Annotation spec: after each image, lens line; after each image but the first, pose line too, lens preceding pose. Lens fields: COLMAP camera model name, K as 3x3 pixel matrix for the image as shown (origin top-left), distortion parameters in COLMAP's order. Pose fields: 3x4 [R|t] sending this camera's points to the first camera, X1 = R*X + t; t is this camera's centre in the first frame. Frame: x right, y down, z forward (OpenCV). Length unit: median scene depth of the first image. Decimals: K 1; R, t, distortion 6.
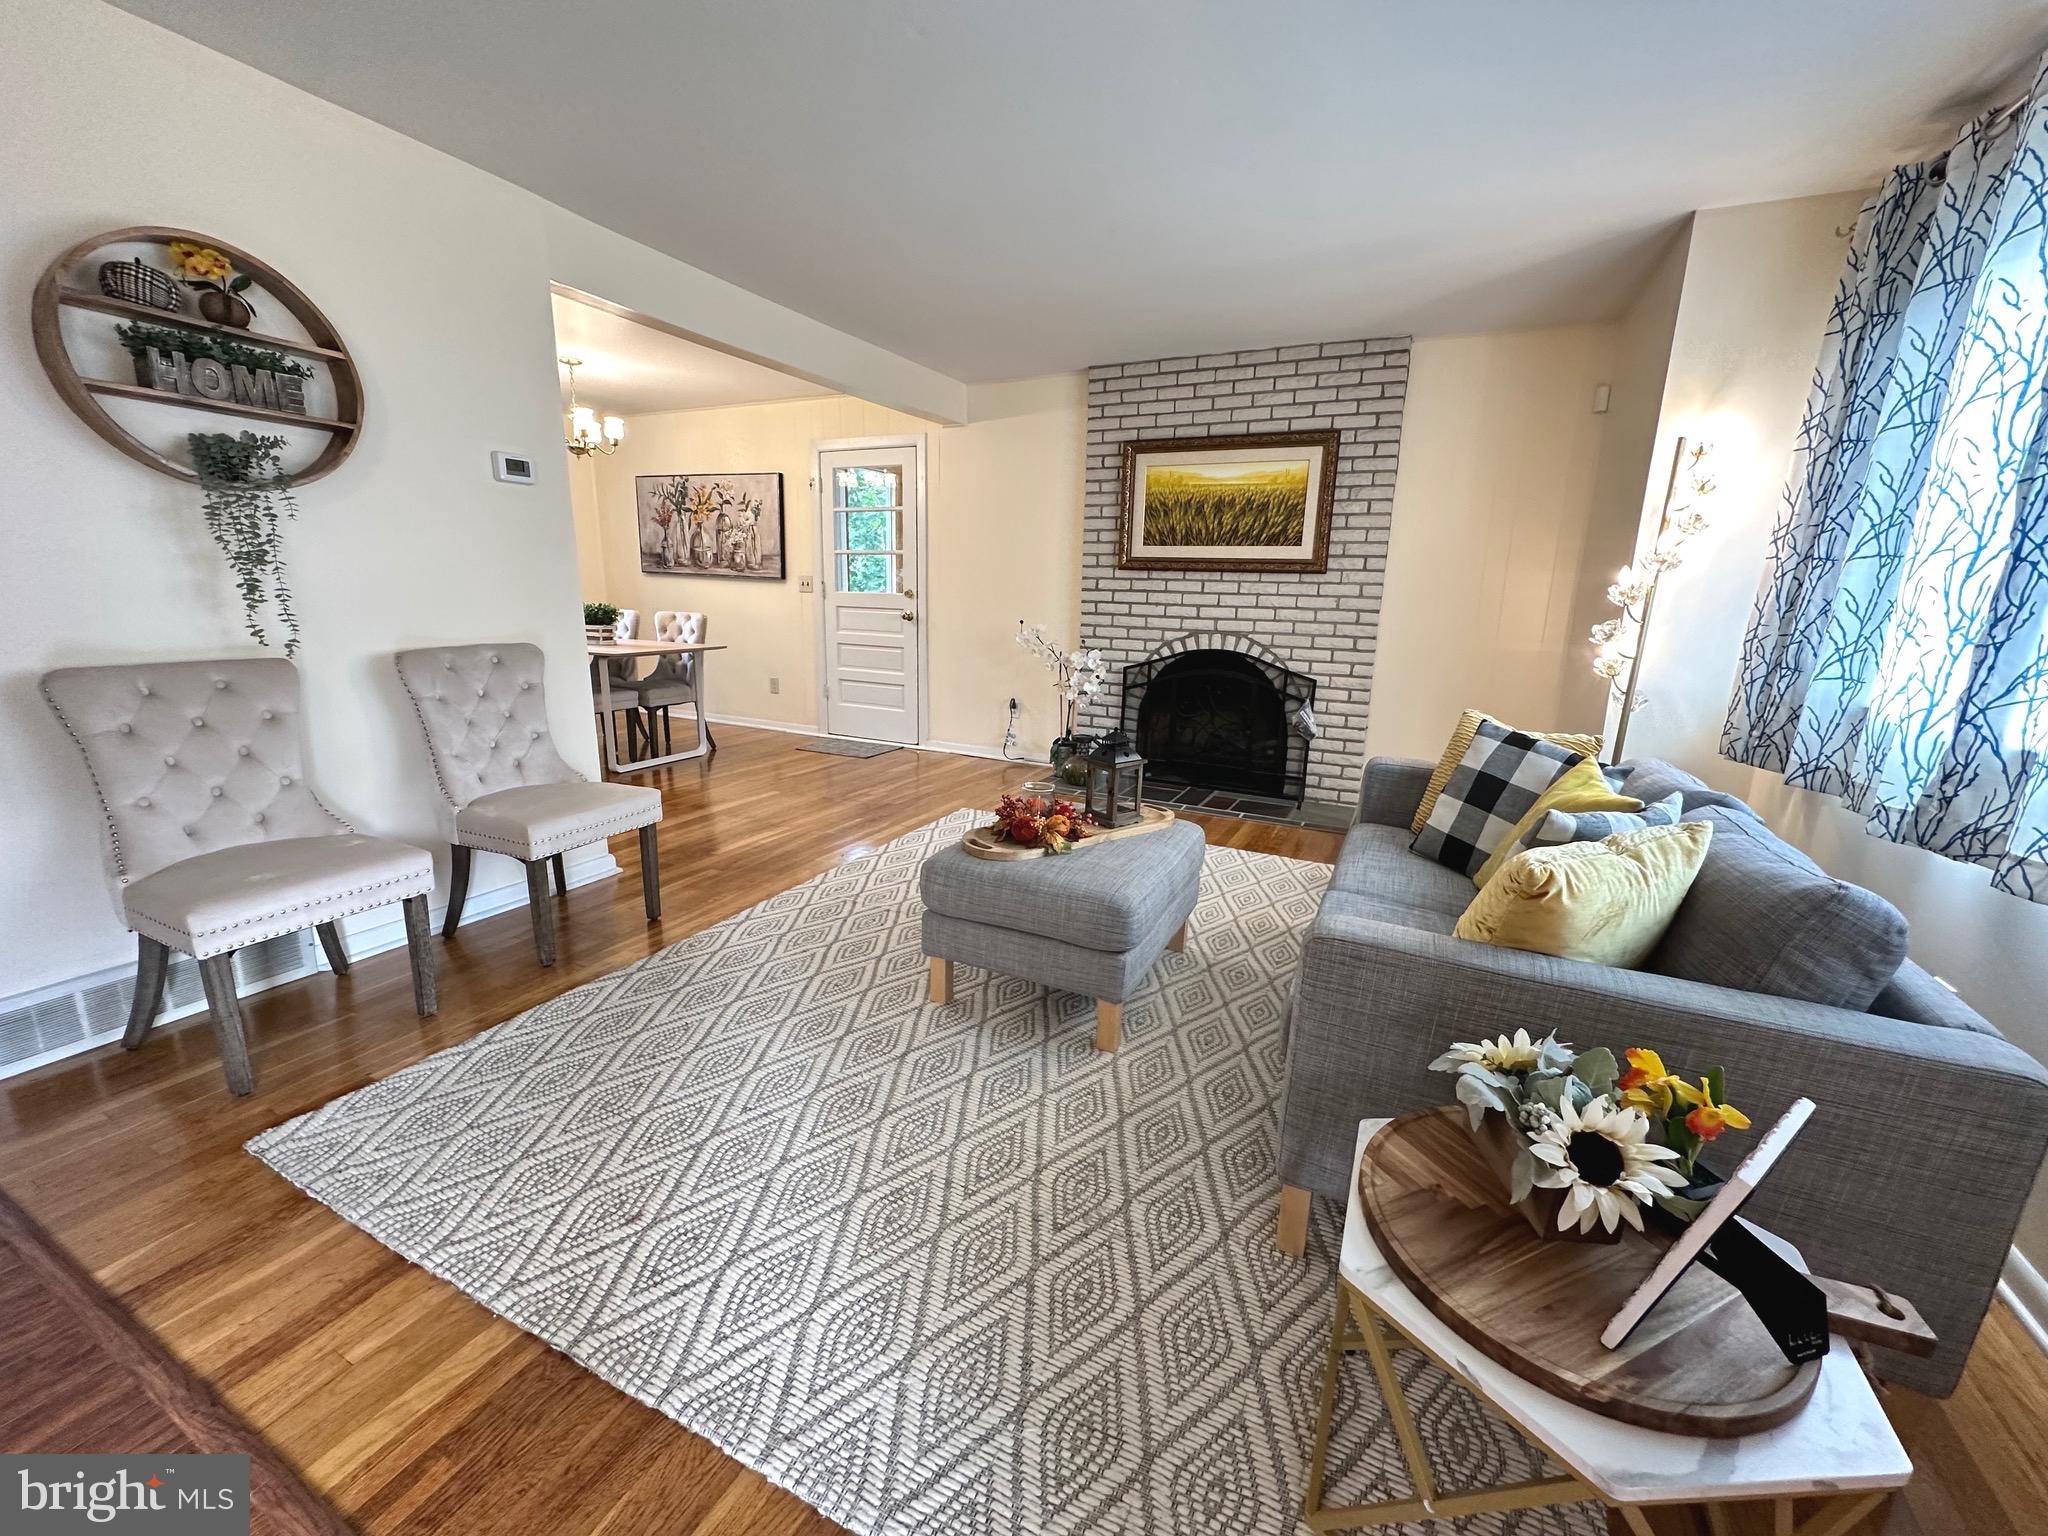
lens RADIAL K [[820.7, 0, 1017.3], [0, 820.7, 780.9], [0, 0, 1]] dist [0.000406, 0.000015]
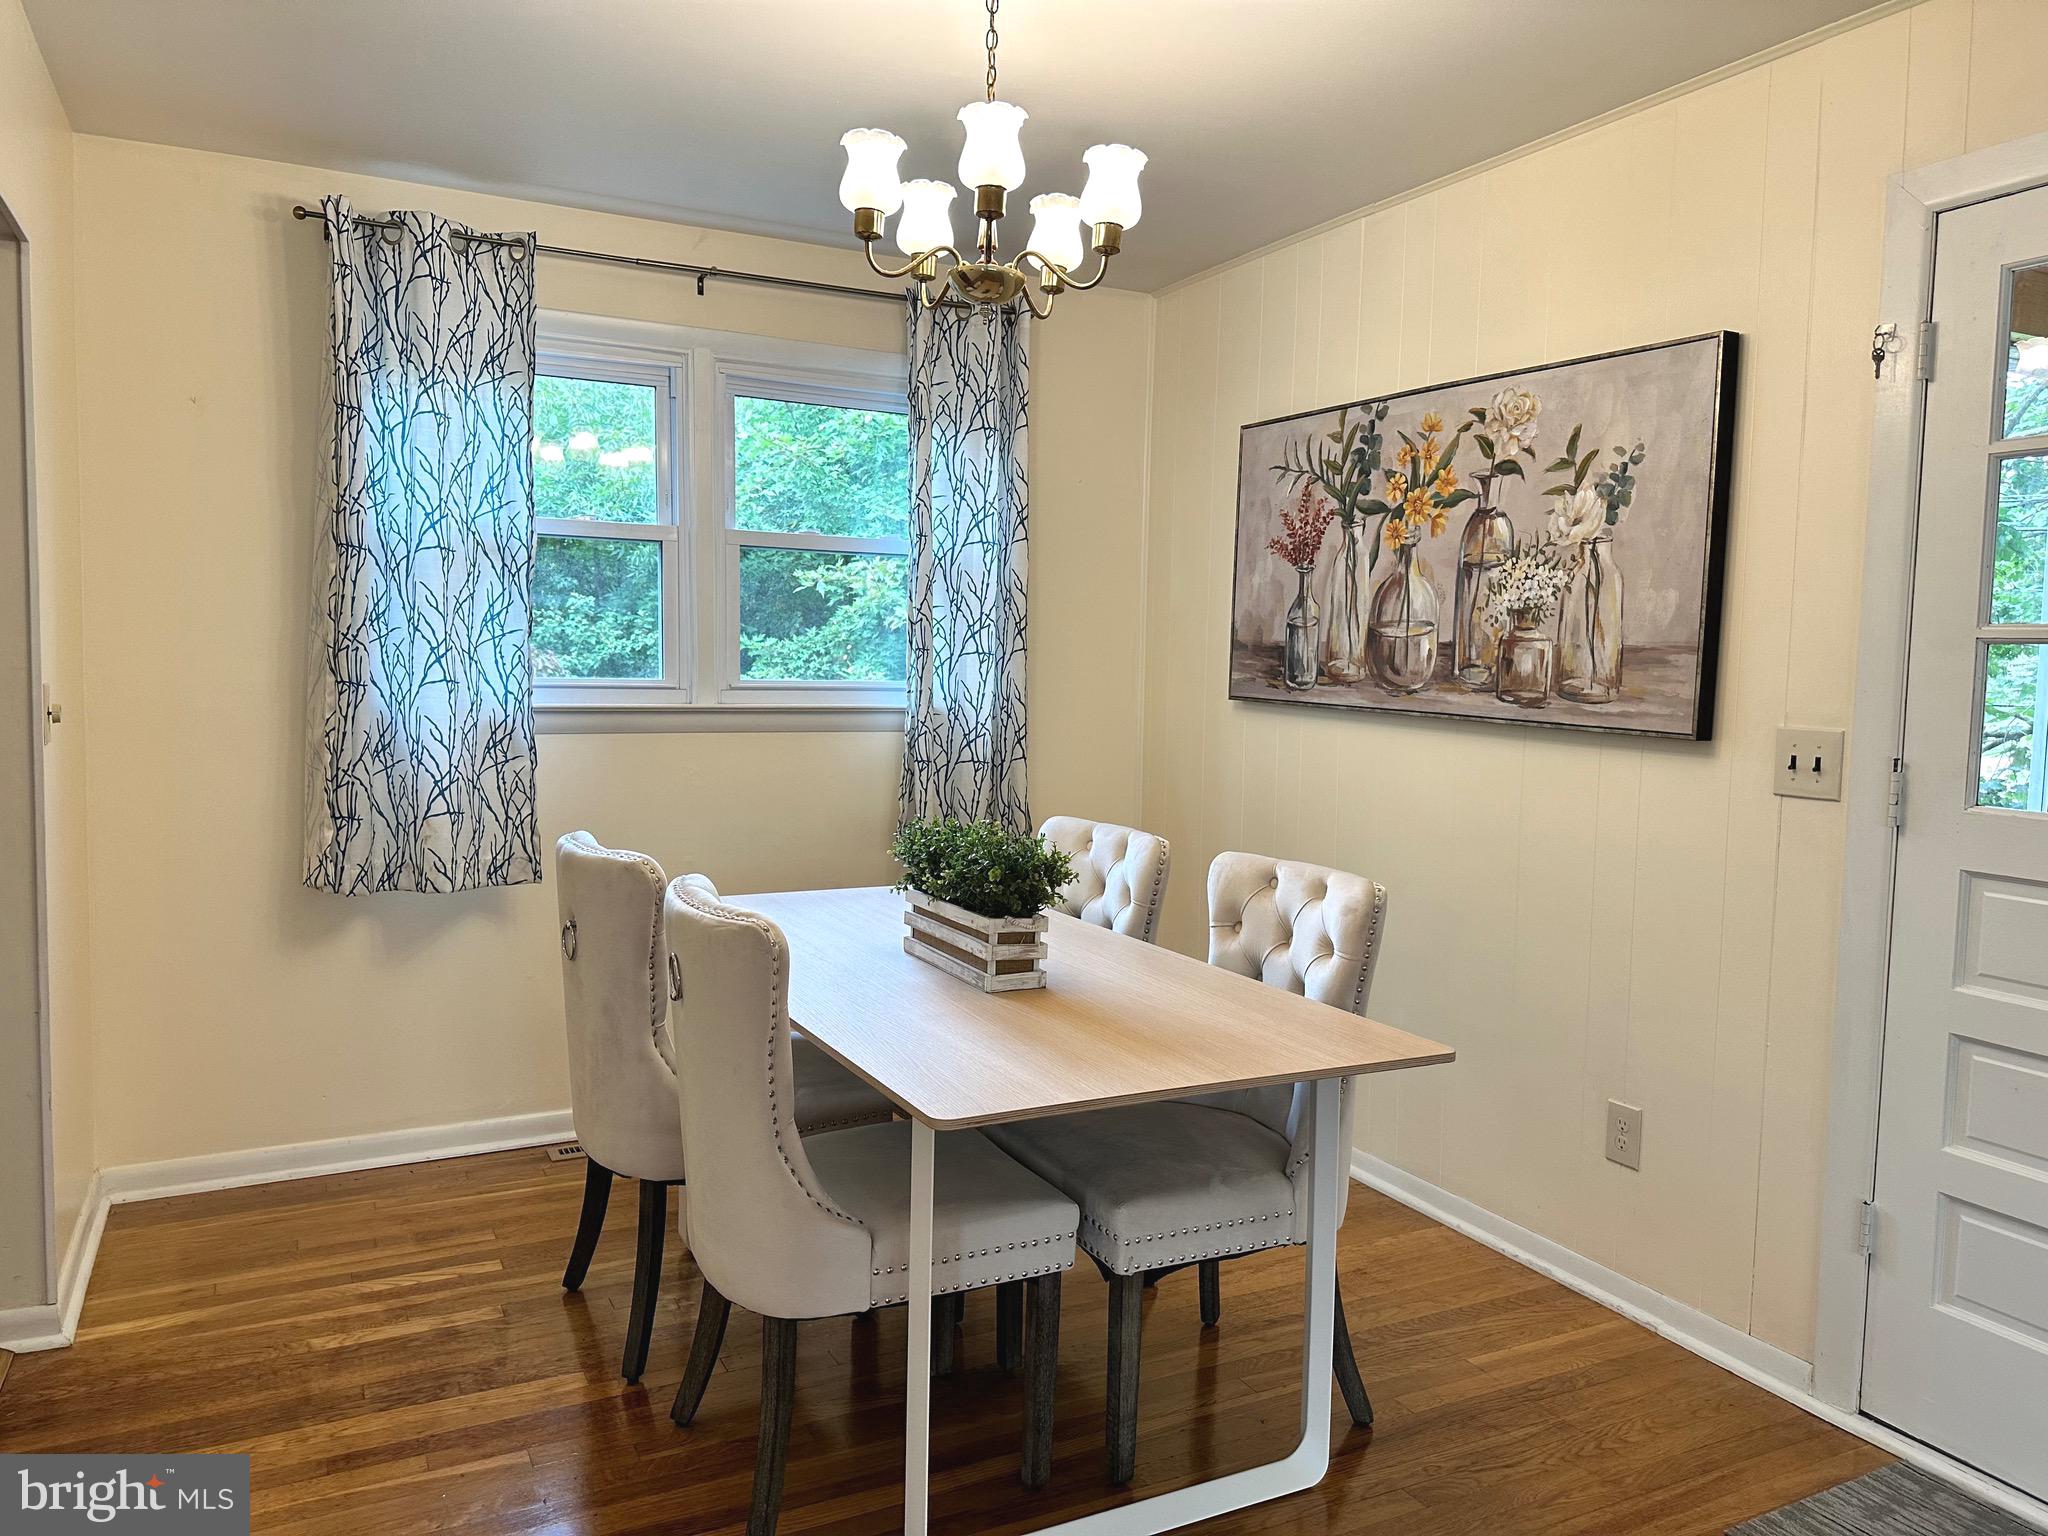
lens RADIAL K [[1449.5, 0, 1016.3], [0, 1449.5, 766.6], [0, 0, 1]] dist [0.008527, -0.000484]
pose [[0.806846, 0.037041, -0.589599, -0.189362], [-0.140911, 0.981292, -0.131184, -0.147549], [0.573710, 0.188926, 0.796972, 0.518442]]
